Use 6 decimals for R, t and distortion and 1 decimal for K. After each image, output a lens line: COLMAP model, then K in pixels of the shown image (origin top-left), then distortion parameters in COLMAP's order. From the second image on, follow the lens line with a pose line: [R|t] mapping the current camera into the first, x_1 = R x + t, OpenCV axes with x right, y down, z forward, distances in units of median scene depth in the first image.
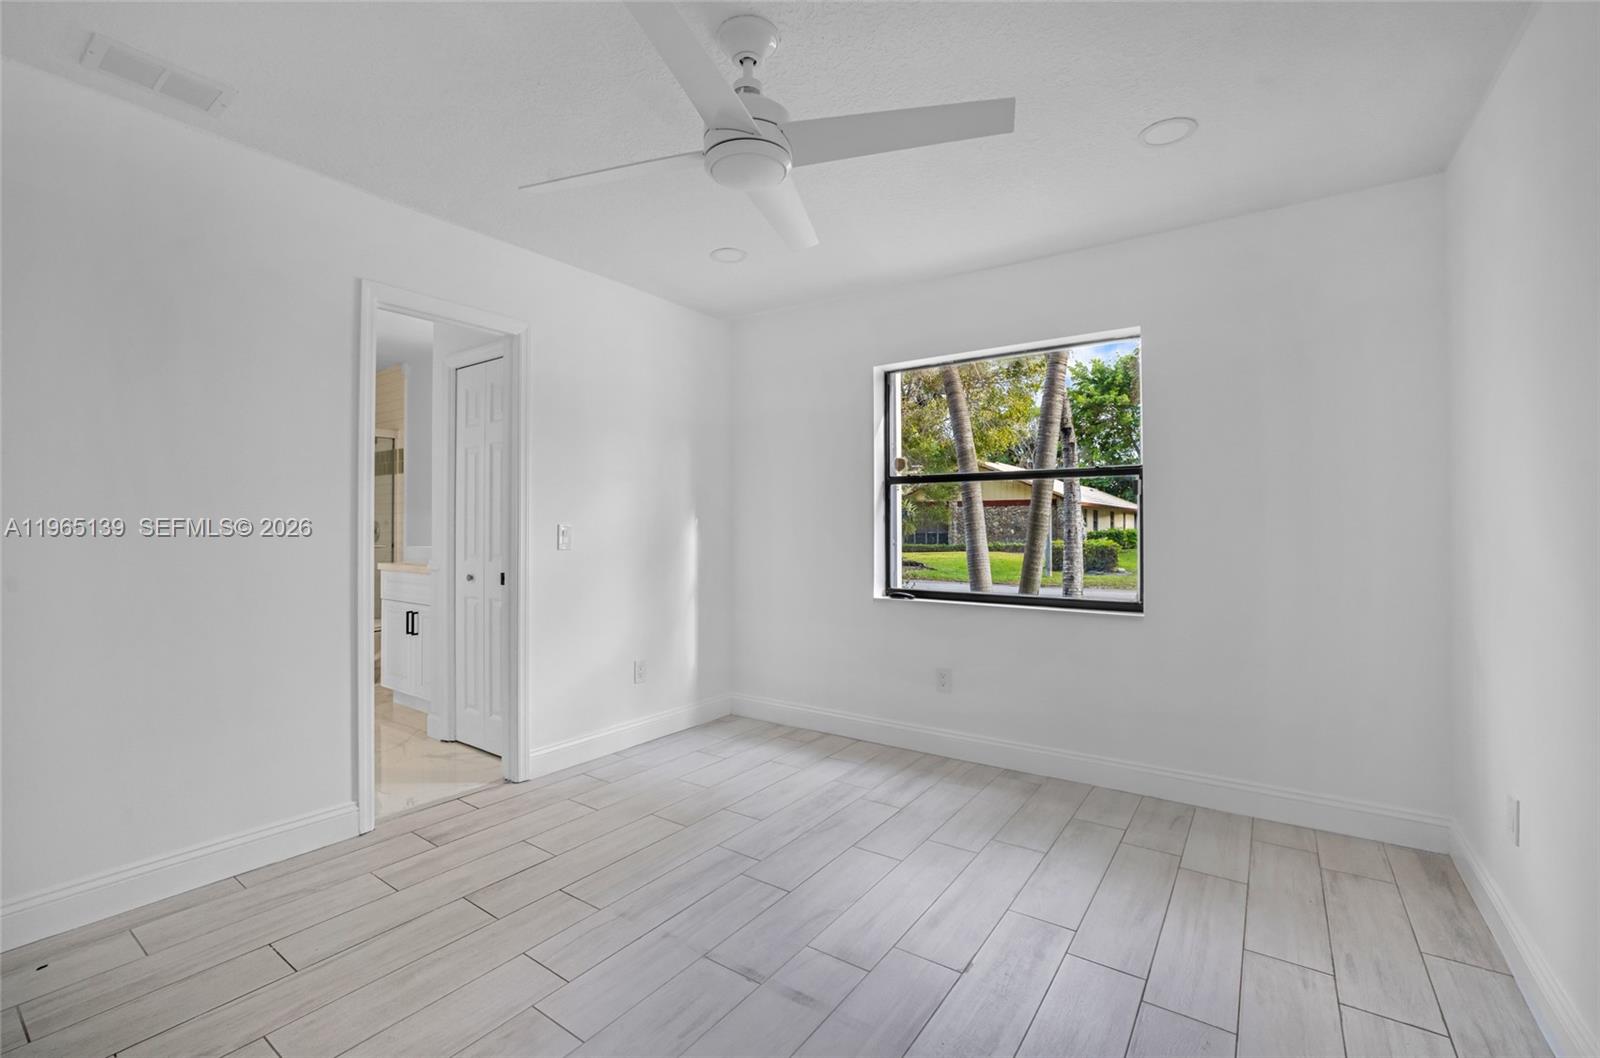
lens RADIAL K [[688.5, 0, 794.8], [0, 688.5, 521.9], [0, 0, 1]] dist [-0.029085, 0.000565]
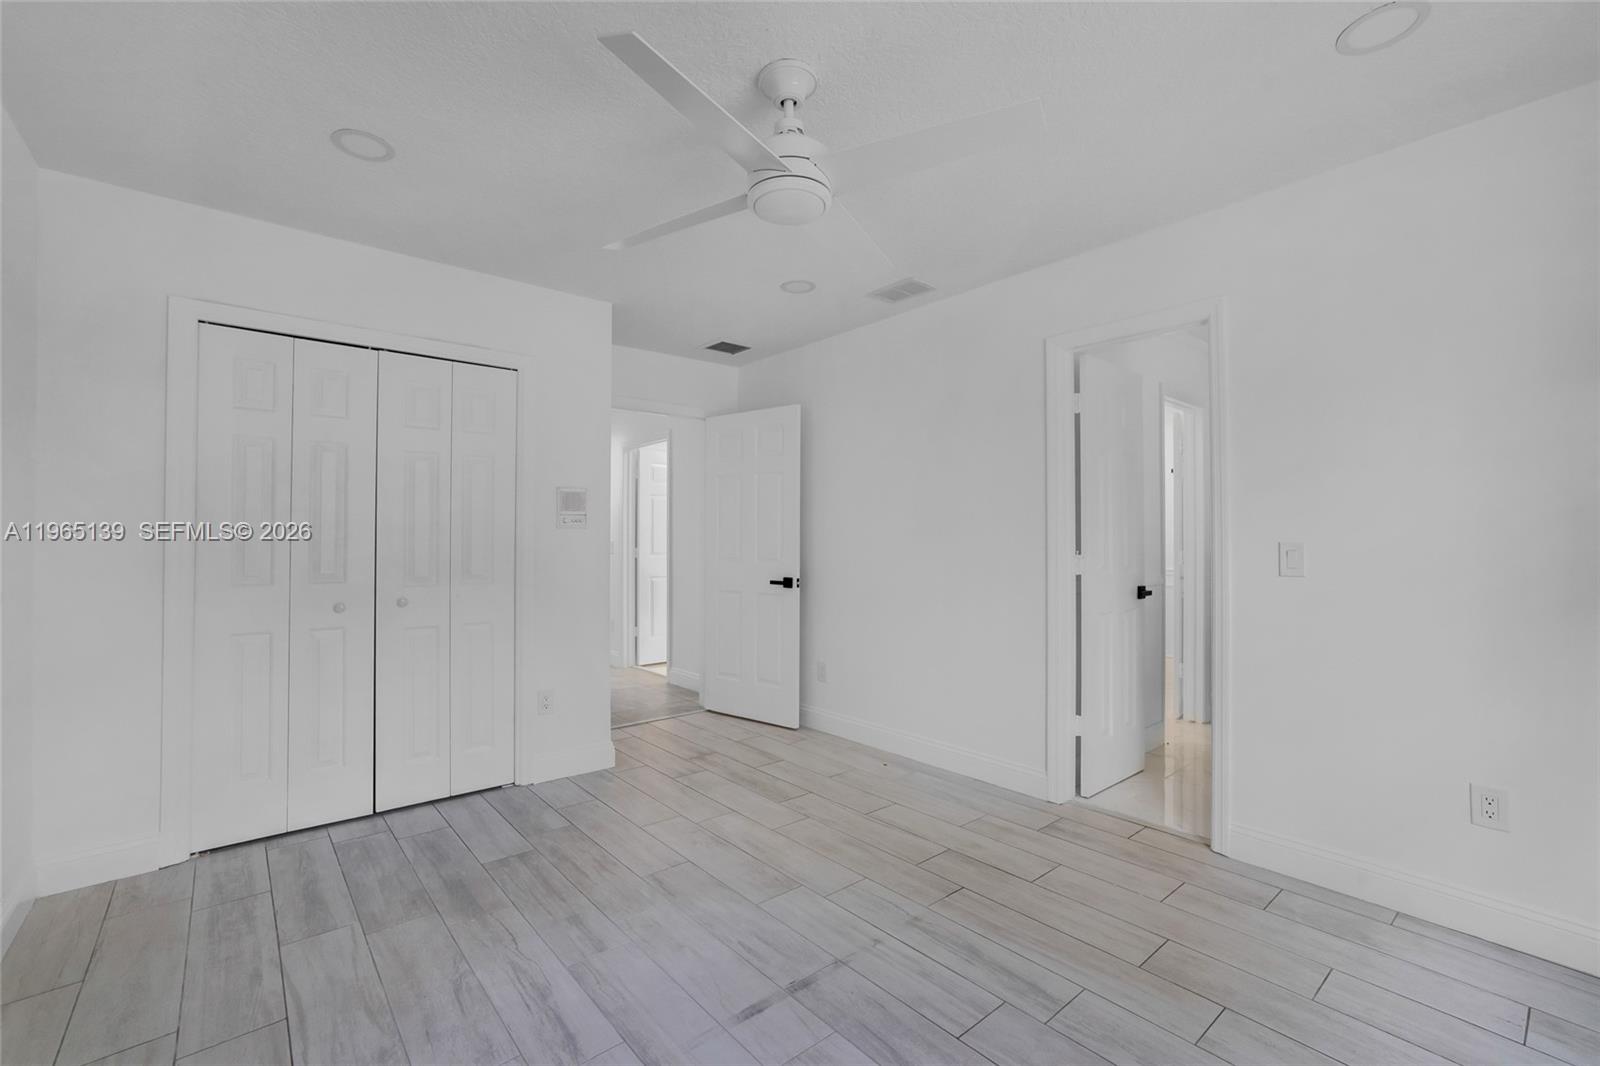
lens RADIAL K [[680.1, 0, 800.0], [0, 680.1, 533.0], [0, 0, 1]] dist [-0.052217, 0.025341]
pose [[-0.254485, -0.017566, -0.966917, 0.573784], [0.008237, 0.999759, -0.020330, 0.002198], [0.967042, -0.013138, -0.254280, 0.786504]]
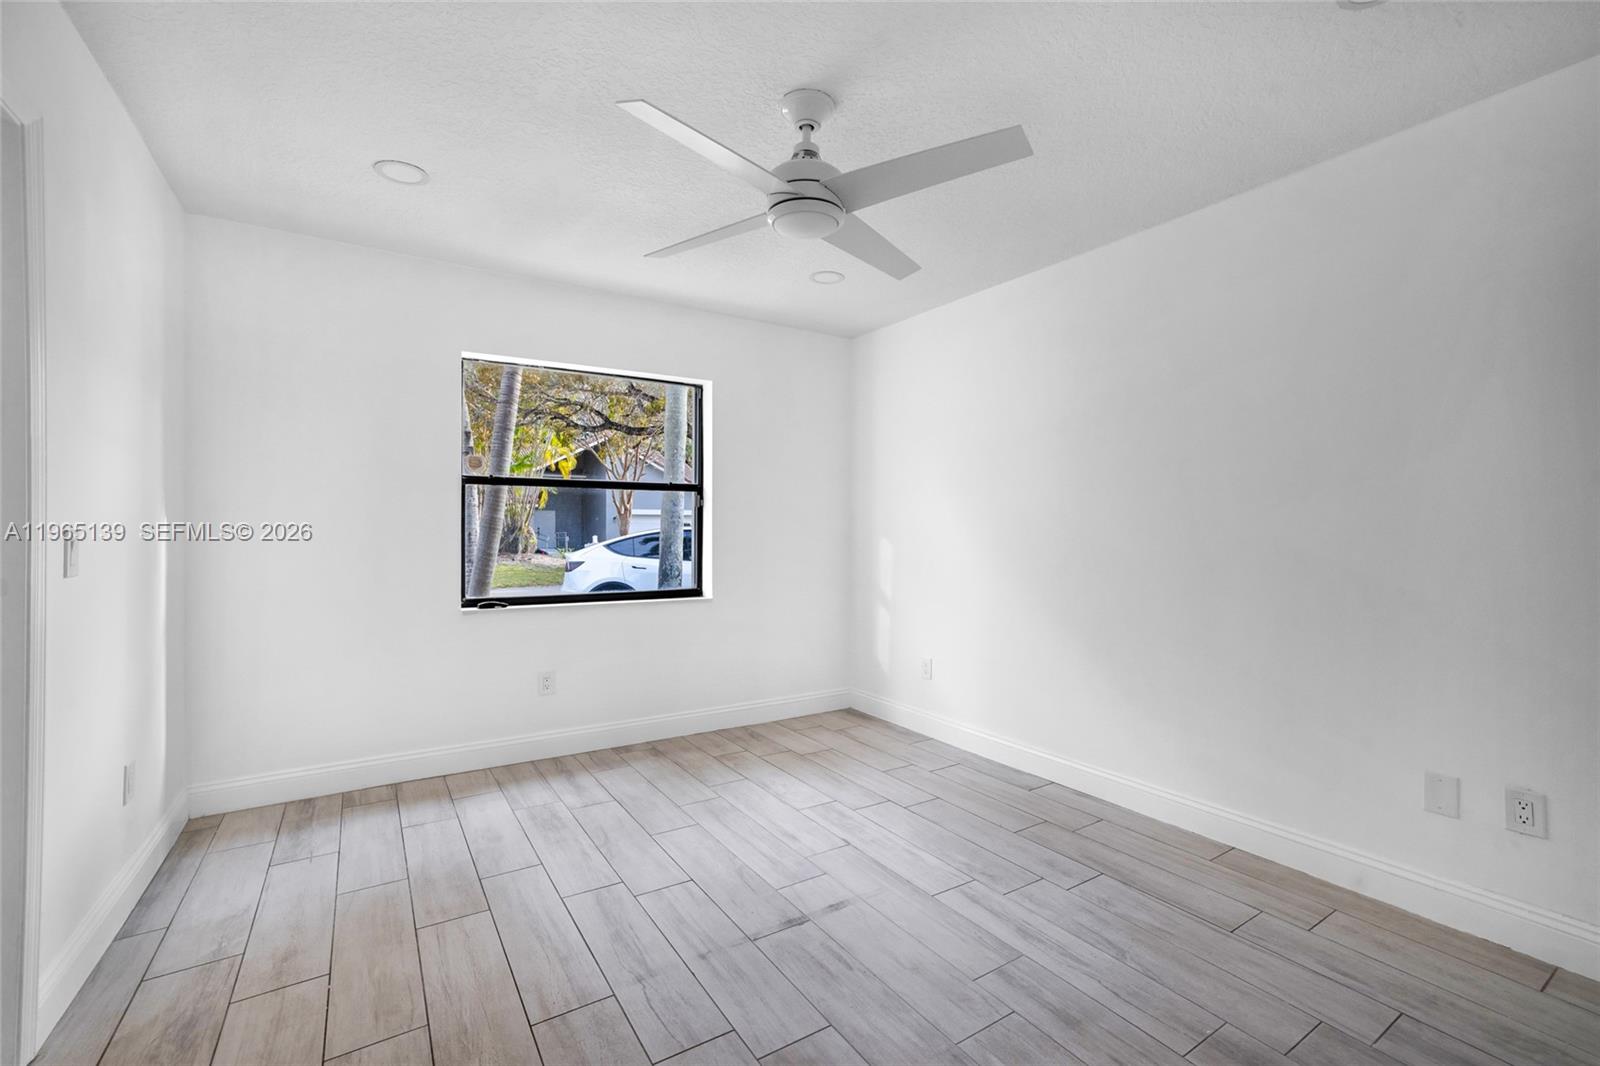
lens RADIAL K [[680.1, 0, 800.0], [0, 680.1, 533.0], [0, 0, 1]] dist [-0.052217, 0.025341]
pose [[0.380800, -0.004775, 0.924645, -0.690414], [-0.009570, 0.999913, 0.009105, -0.003209], [-0.924608, -0.012316, 0.380721, 0.352493]]
